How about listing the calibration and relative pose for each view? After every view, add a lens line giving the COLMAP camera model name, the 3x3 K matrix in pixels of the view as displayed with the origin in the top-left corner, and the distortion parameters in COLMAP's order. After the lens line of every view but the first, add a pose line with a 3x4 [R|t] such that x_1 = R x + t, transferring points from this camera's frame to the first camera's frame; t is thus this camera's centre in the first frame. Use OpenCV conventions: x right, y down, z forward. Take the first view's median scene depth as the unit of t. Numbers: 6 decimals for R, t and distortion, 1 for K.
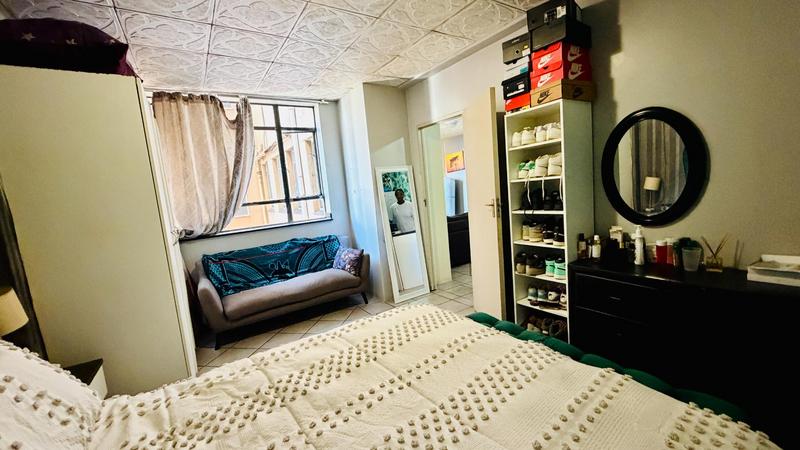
lens RADIAL K [[320.2, 0, 400.0], [0, 320.2, 225.0], [0, 0, 1]] dist [0.001464, 0.000040]
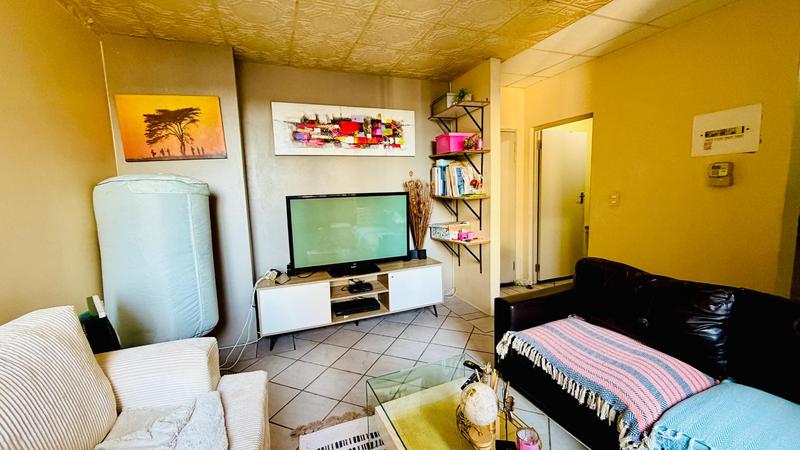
lens RADIAL K [[320.2, 0, 400.0], [0, 320.2, 225.0], [0, 0, 1]] dist [0.001464, 0.000040]
pose [[0.195874, -0.026966, 0.980258, -0.254778], [0.133946, 0.990989, 0.000496, -0.289417], [-0.971438, 0.131204, 0.197721, 2.638818]]
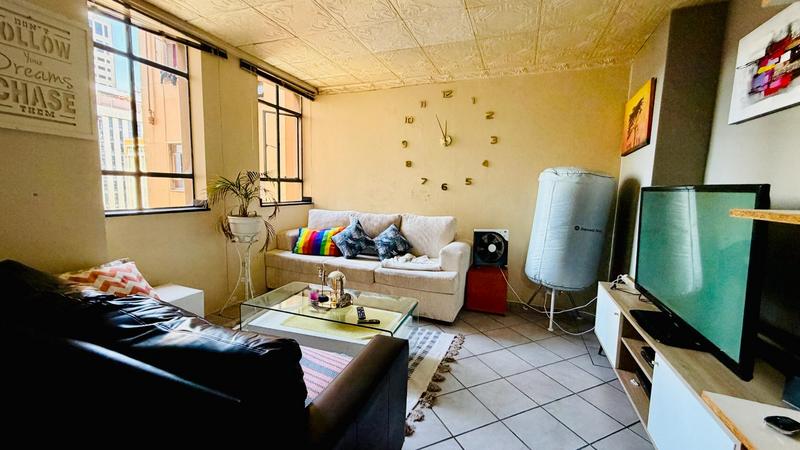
lens RADIAL K [[320.2, 0, 400.0], [0, 320.2, 225.0], [0, 0, 1]] dist [0.001464, 0.000040]
pose [[0.583979, 0.199096, -0.786975, 1.053283], [-0.176745, 0.977384, 0.116113, -0.323518], [0.792294, 0.071286, 0.605961, 2.205907]]
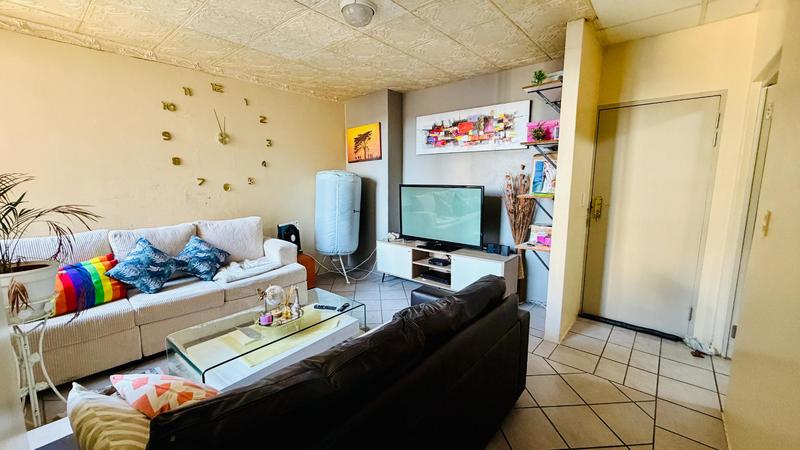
lens RADIAL K [[320.2, 0, 400.0], [0, 320.2, 225.0], [0, 0, 1]] dist [0.001464, 0.000040]
pose [[0.954231, 0.050915, 0.294706, 0.282651], [-0.053651, 0.998559, 0.001200, -0.236418], [-0.294220, -0.016956, 0.955587, 1.678264]]
